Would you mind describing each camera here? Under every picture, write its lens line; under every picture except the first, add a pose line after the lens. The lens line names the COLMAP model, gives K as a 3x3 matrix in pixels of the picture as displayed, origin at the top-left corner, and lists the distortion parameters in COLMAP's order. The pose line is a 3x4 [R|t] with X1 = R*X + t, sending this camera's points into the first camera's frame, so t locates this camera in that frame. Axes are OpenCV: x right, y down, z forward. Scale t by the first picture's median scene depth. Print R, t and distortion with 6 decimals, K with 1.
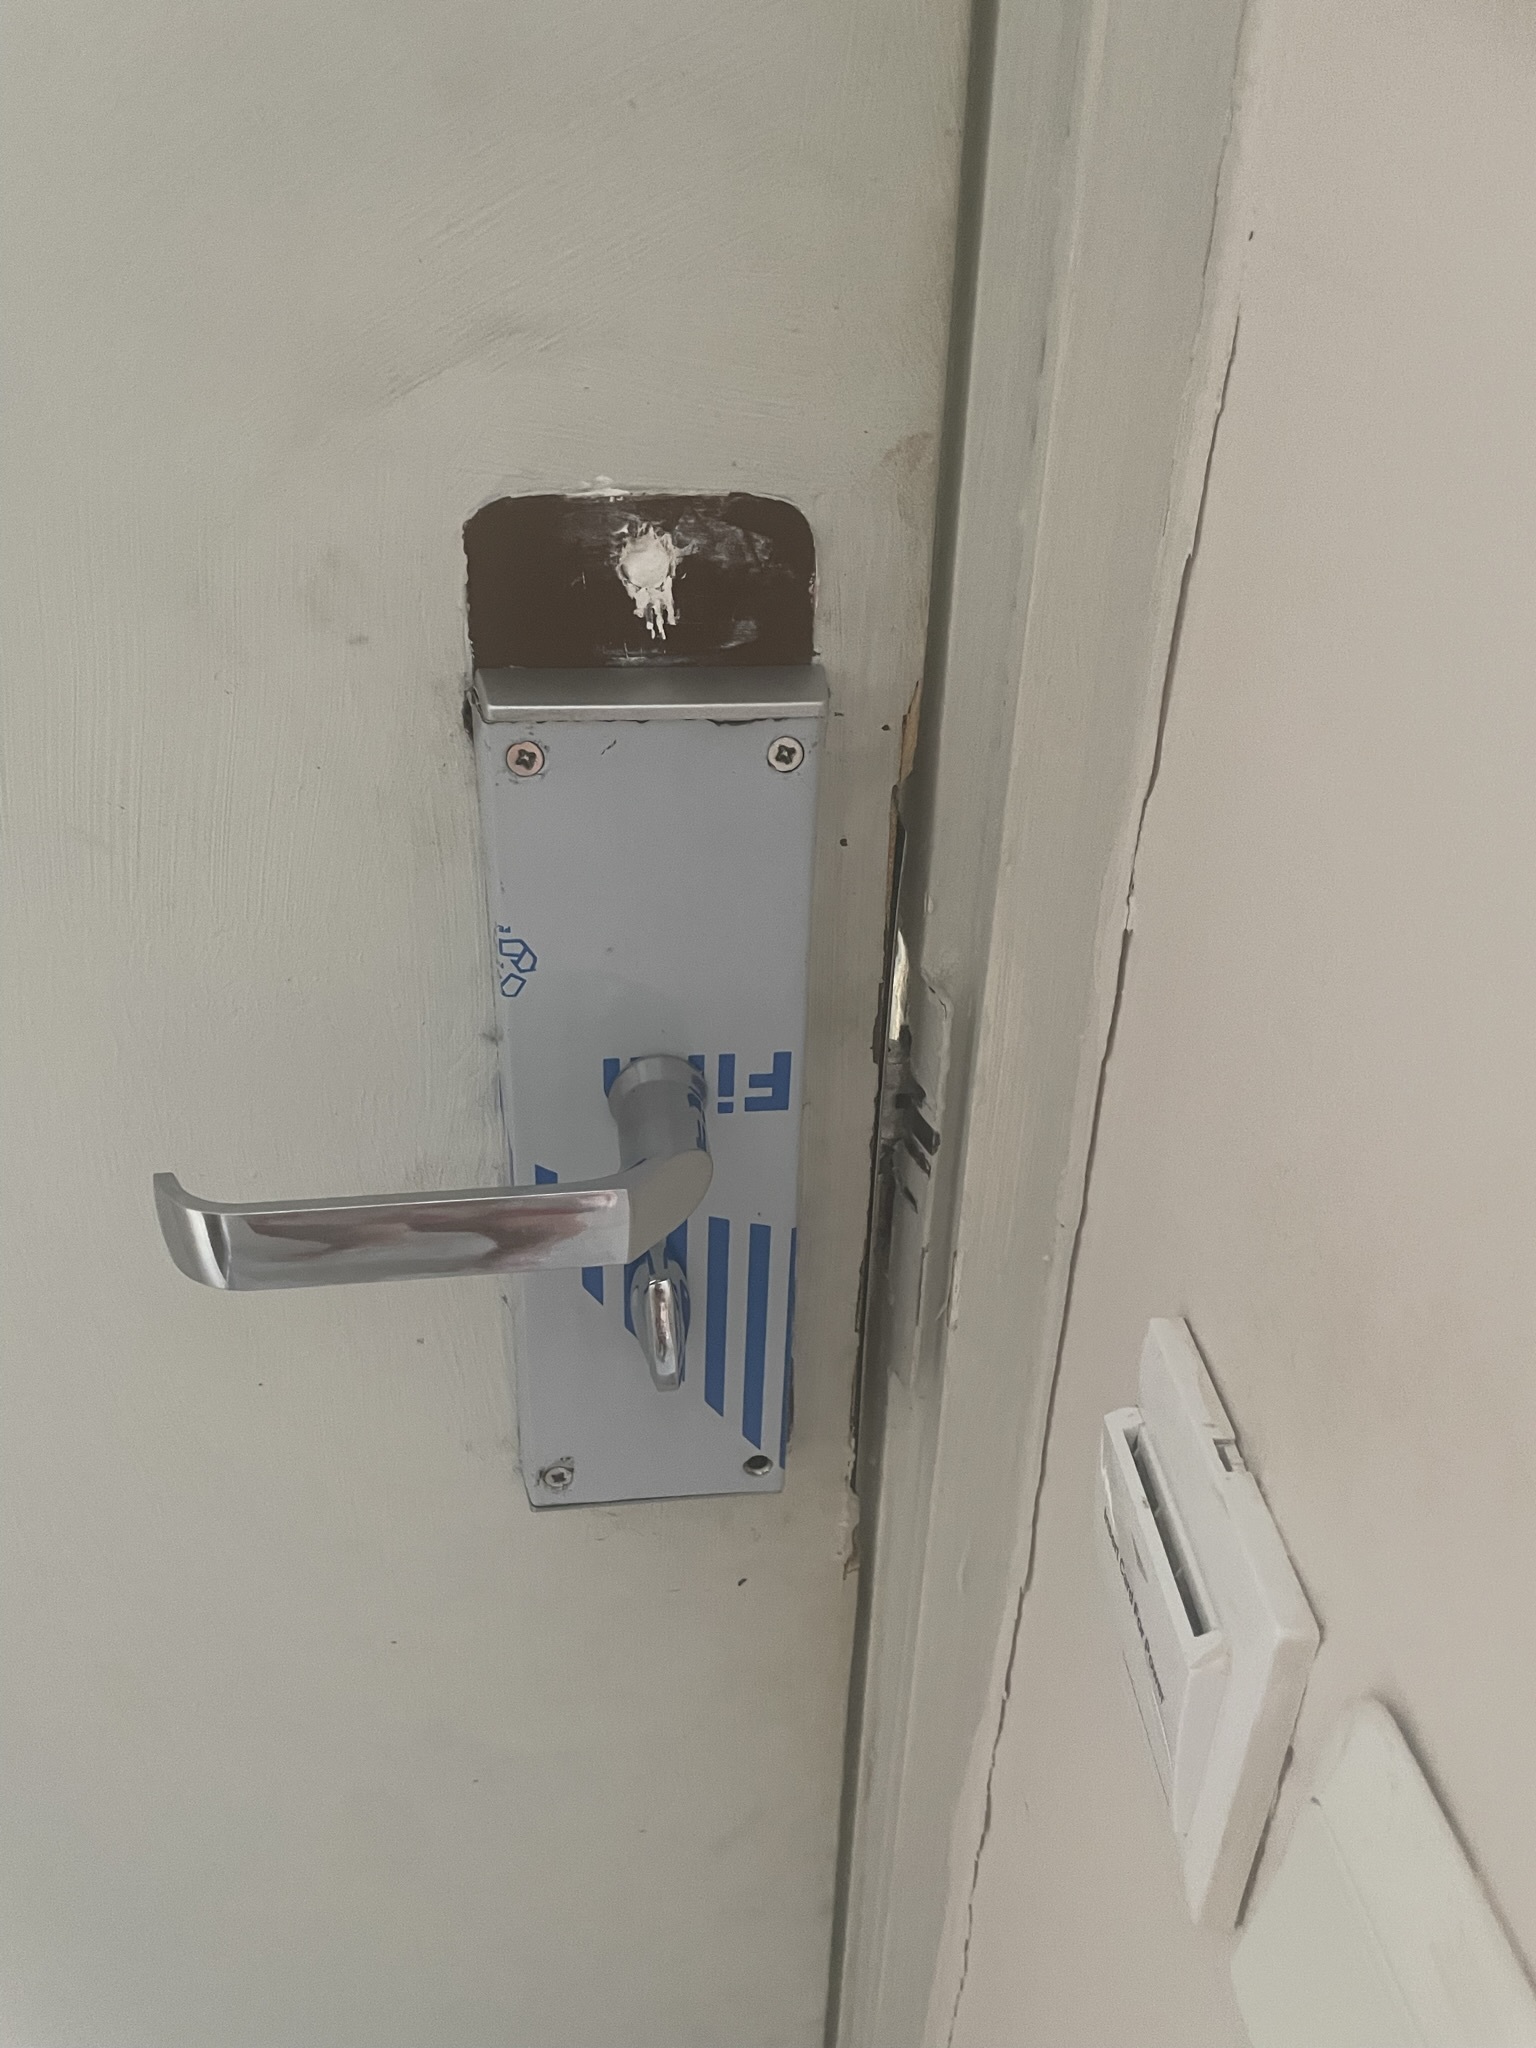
lens RADIAL K [[1572.8, 0, 768.0], [0, 1572.8, 1024.0], [0, 0, 1]] dist [0.046621, -0.136324]
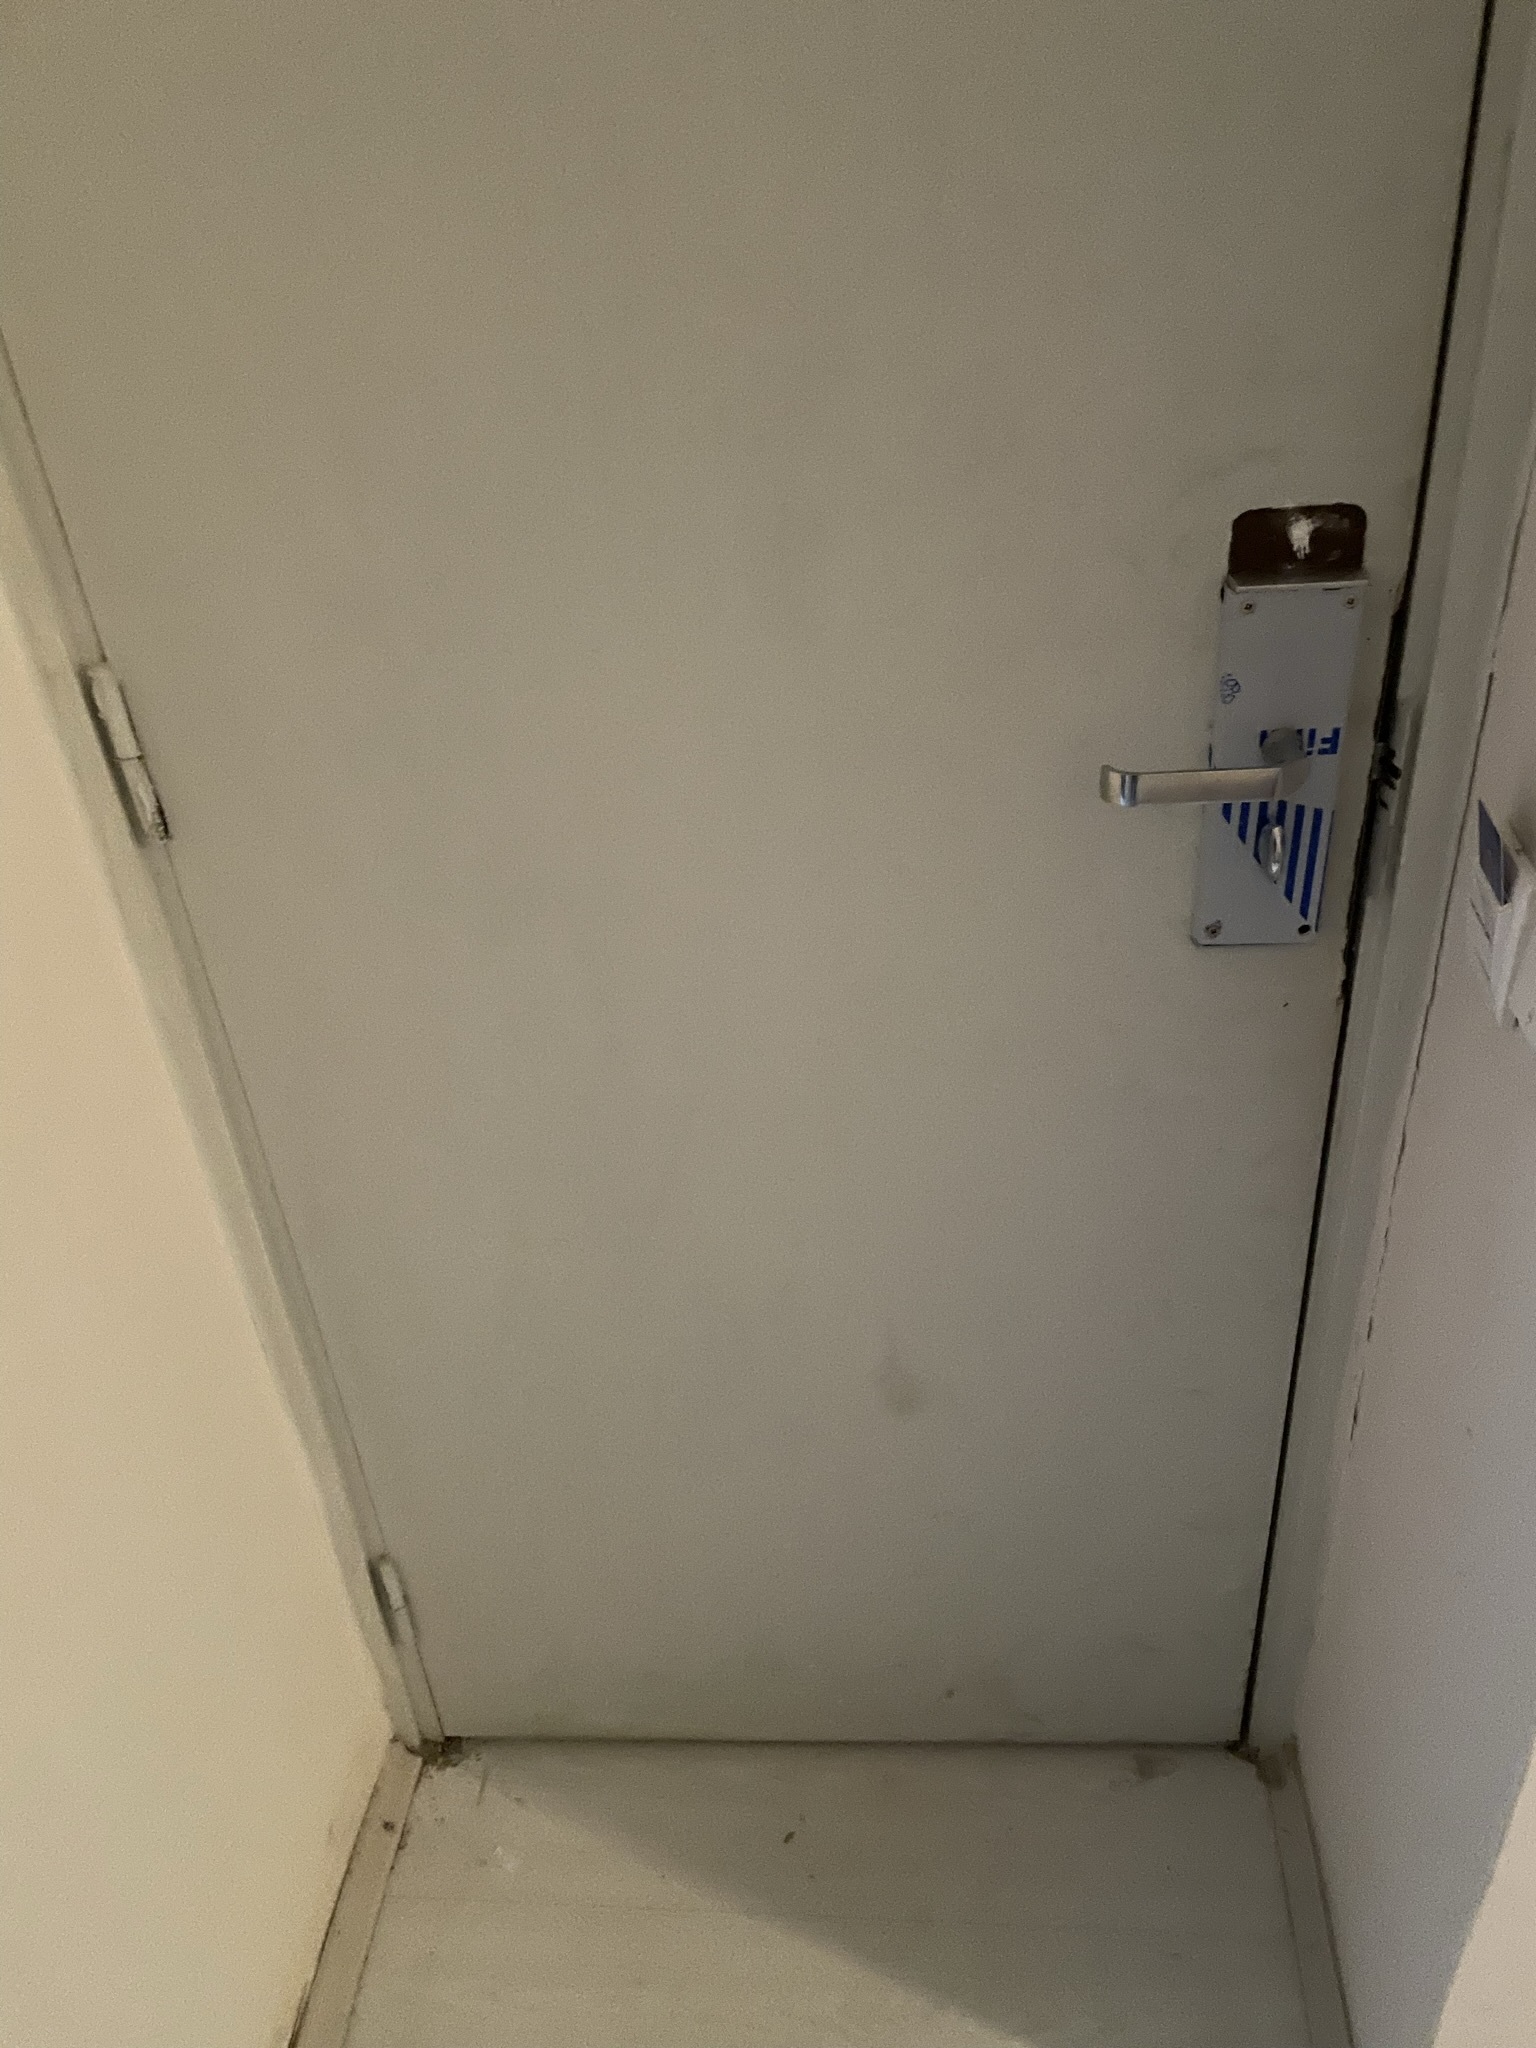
lens RADIAL K [[1505.3, 0, 768.0], [0, 1505.3, 1024.0], [0, 0, 1]] dist [0.071605, -0.113328]
pose [[0.969194, 0.033314, -0.244037, -0.255484], [-0.020404, 0.998265, 0.055240, 0.364137], [0.245454, -0.048559, 0.968191, -1.528913]]
